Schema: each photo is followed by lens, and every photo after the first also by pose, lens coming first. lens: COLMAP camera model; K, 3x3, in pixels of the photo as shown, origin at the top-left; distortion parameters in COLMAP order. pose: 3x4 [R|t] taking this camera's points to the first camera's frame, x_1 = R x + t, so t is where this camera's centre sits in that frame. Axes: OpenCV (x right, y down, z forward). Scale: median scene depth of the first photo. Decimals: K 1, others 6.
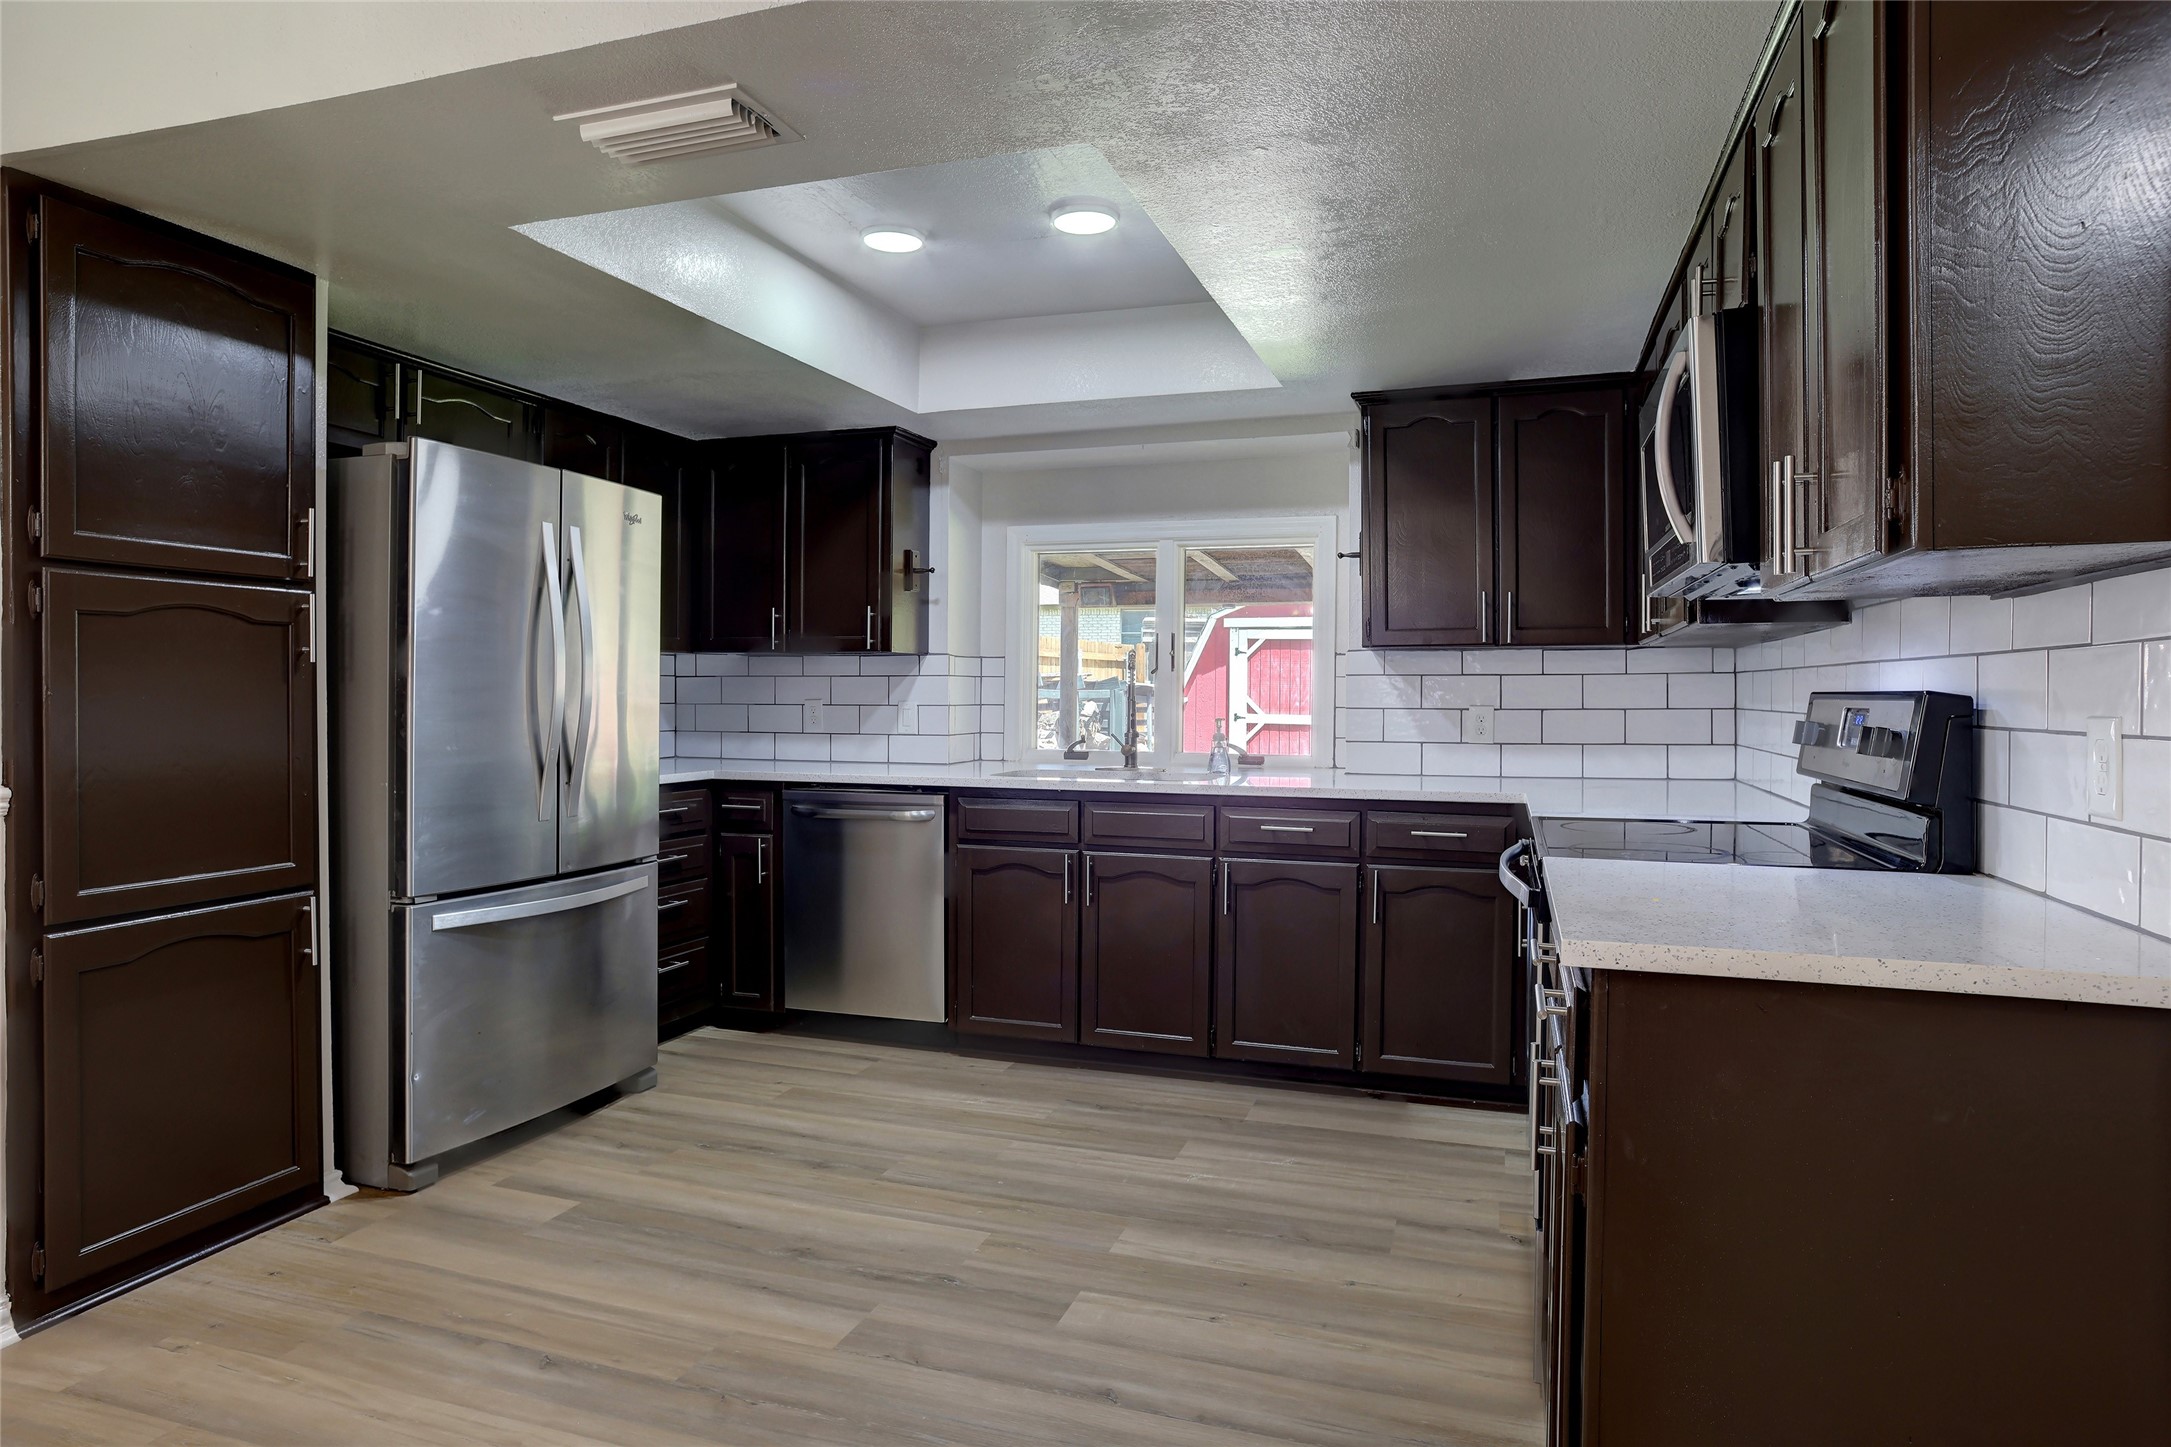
lens RADIAL K [[1245.6, 0, 1076.1], [0, 1245.6, 703.4], [0, 0, 1]] dist [-0.079172, 0.065027]
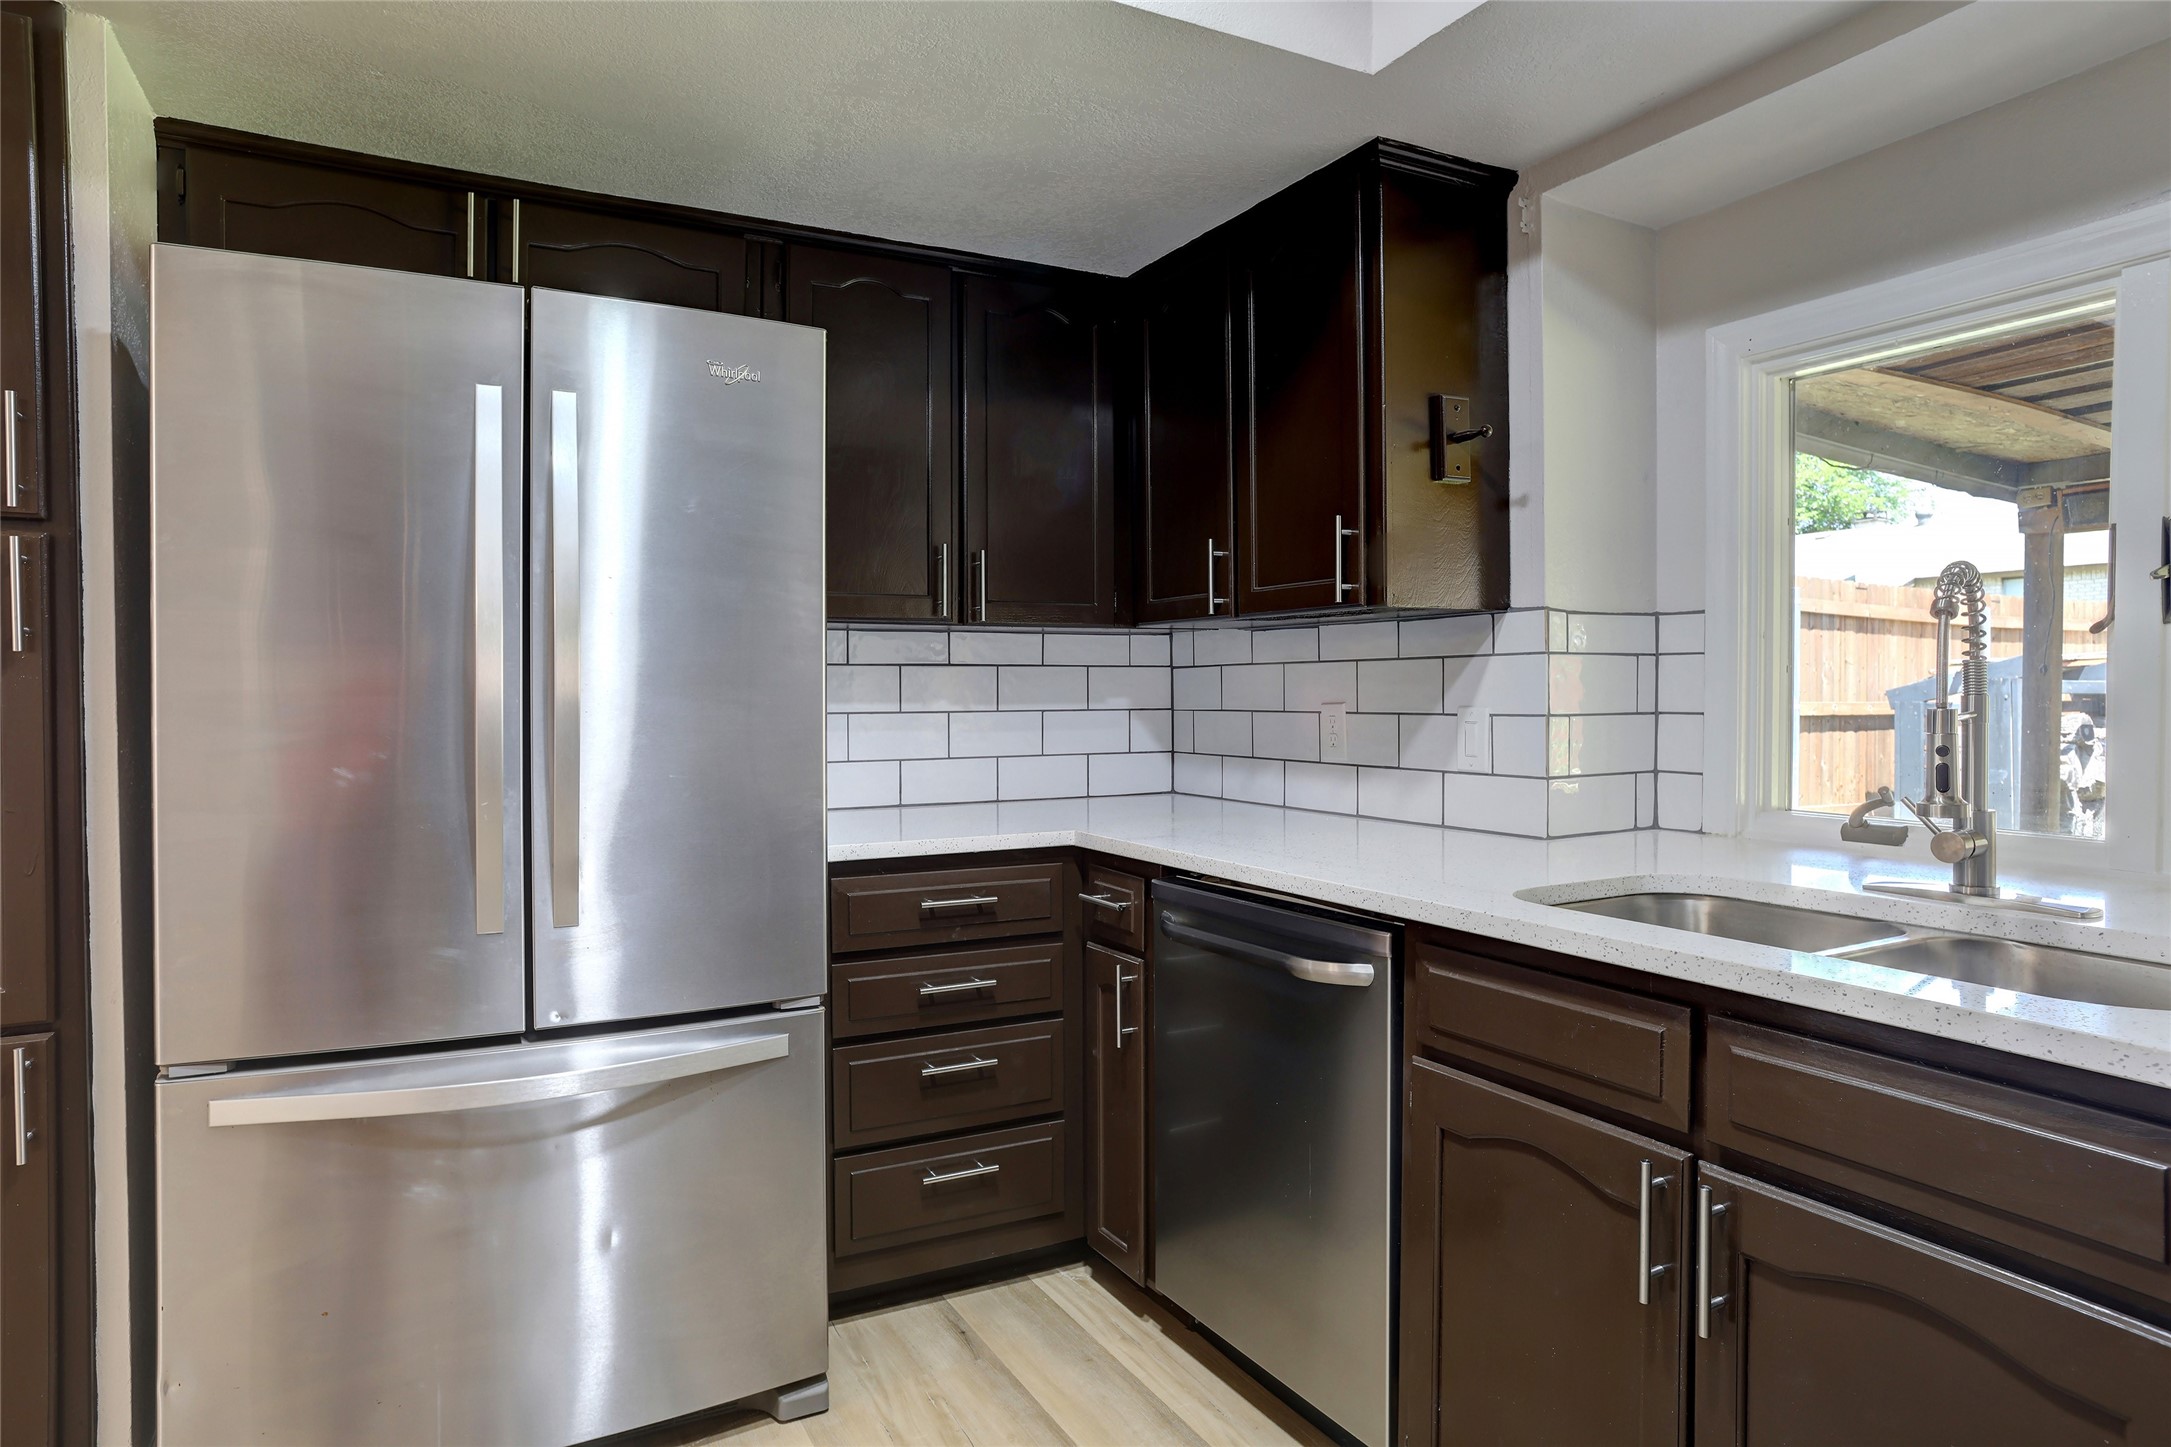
lens RADIAL K [[1245.6, 0, 1076.1], [0, 1245.6, 703.4], [0, 0, 1]] dist [-0.079172, 0.065027]
pose [[0.732889, -0.001417, -0.680346, 0.120914], [0.003710, 0.999991, 0.001915, -0.006321], [0.680338, -0.003928, 0.732888, 0.739886]]
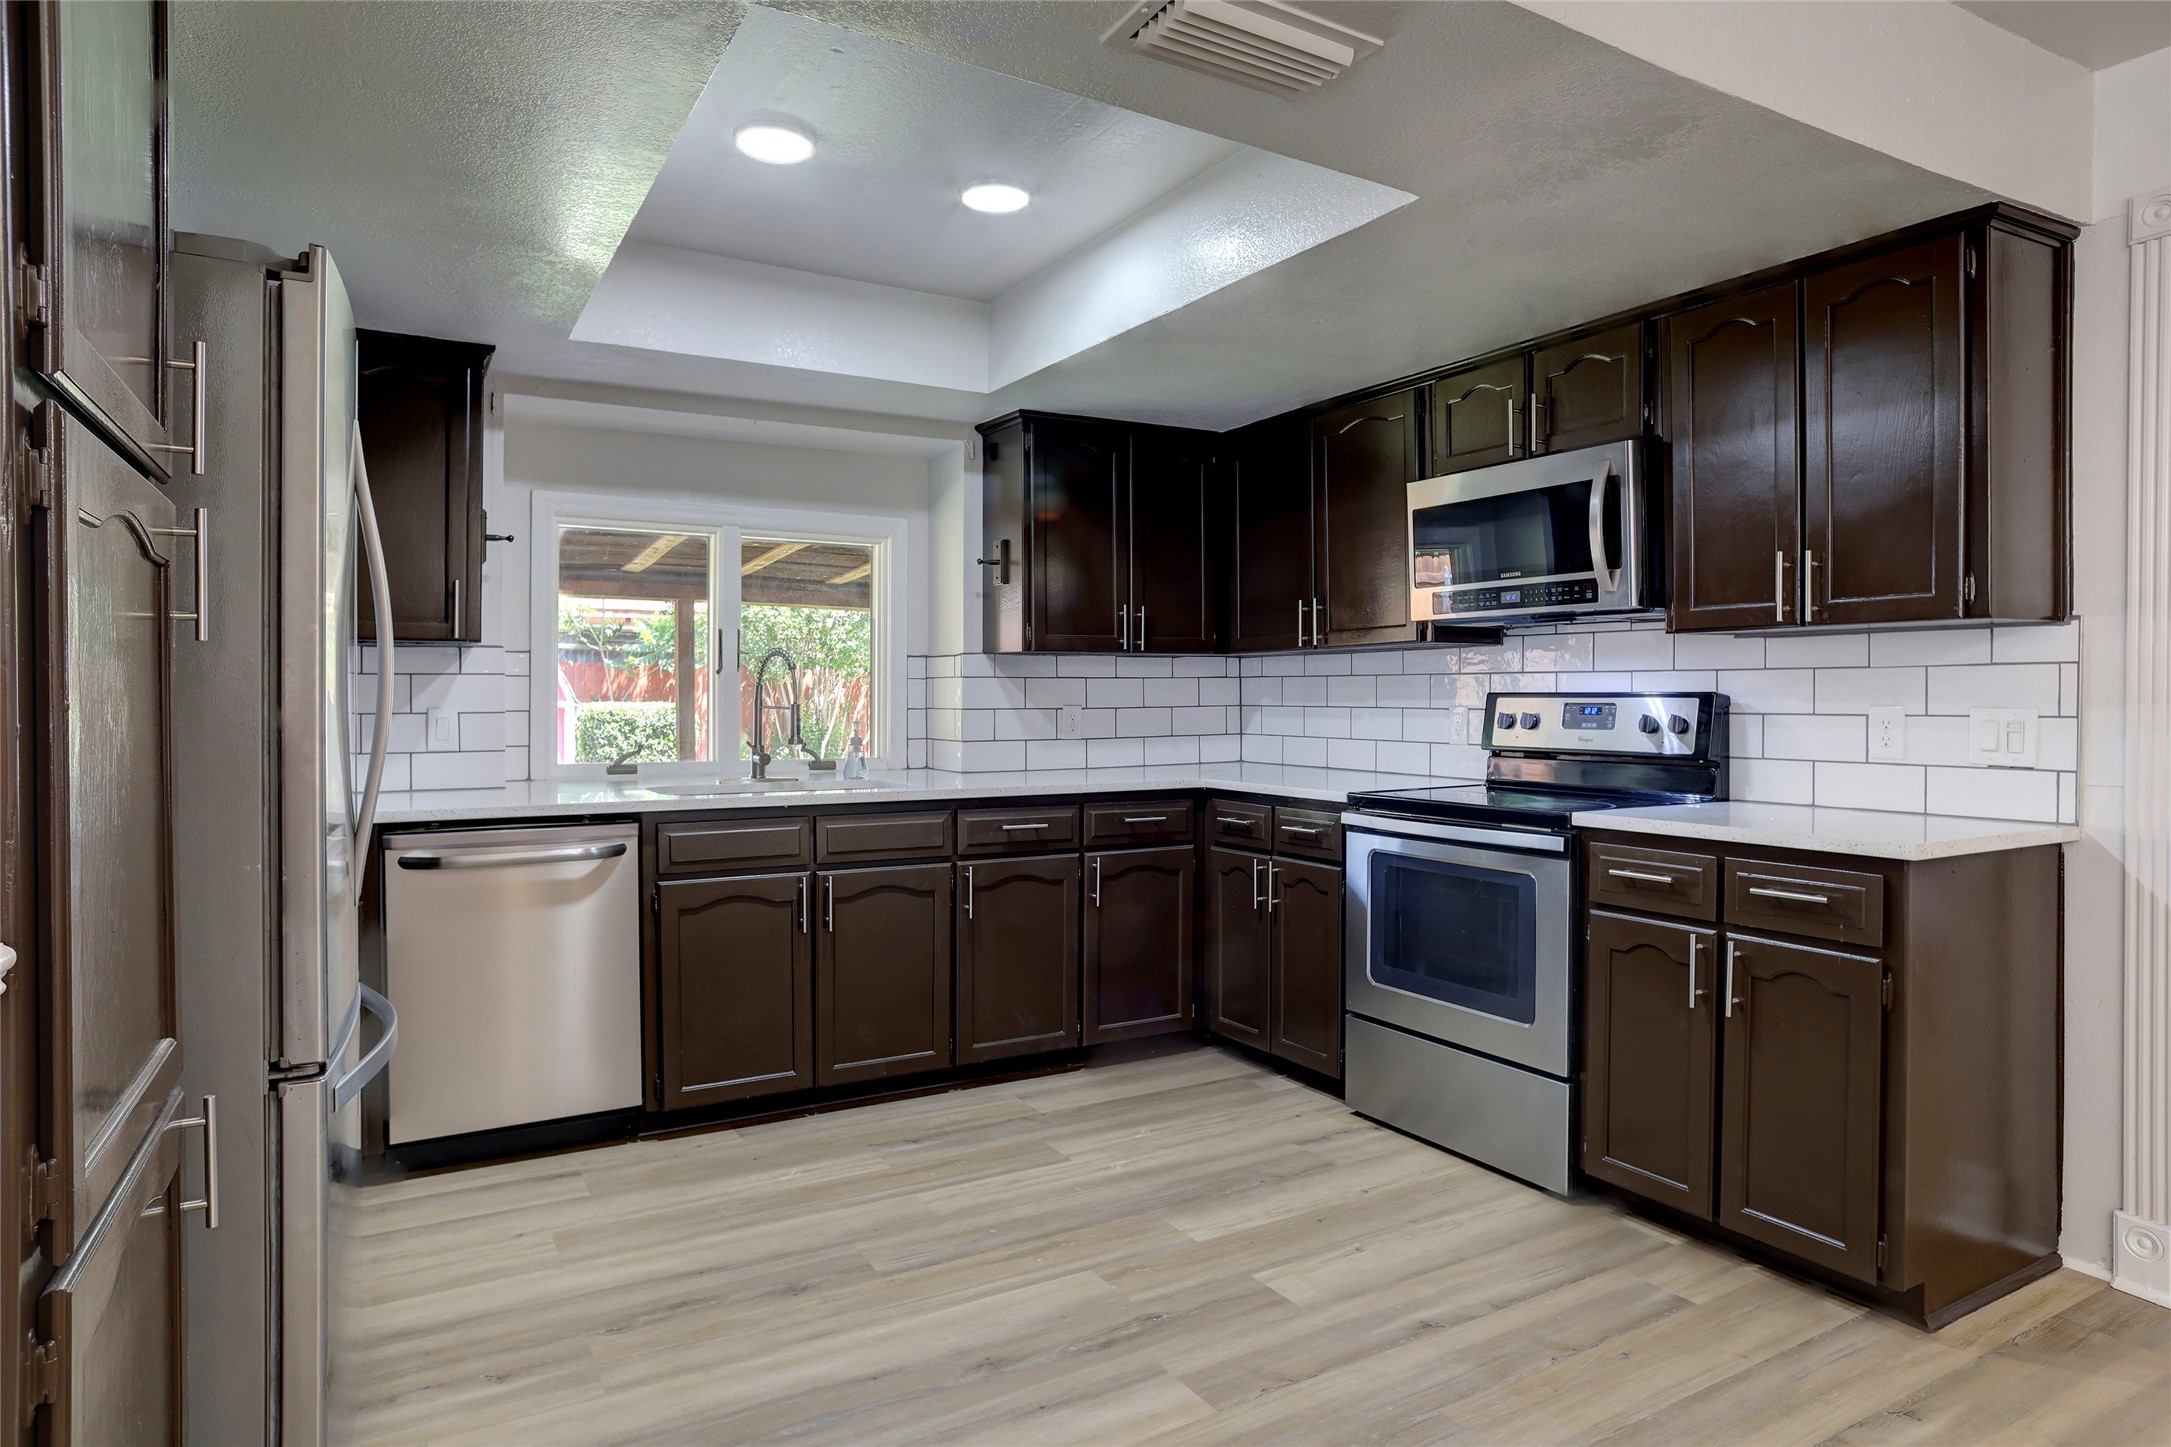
lens RADIAL K [[1245.6, 0, 1076.1], [0, 1245.6, 703.4], [0, 0, 1]] dist [-0.079172, 0.065027]
pose [[0.658322, -0.008258, 0.752691, -0.620700], [0.010190, 0.999946, 0.002058, -0.002550], [-0.752668, 0.006315, 0.658370, 0.310827]]
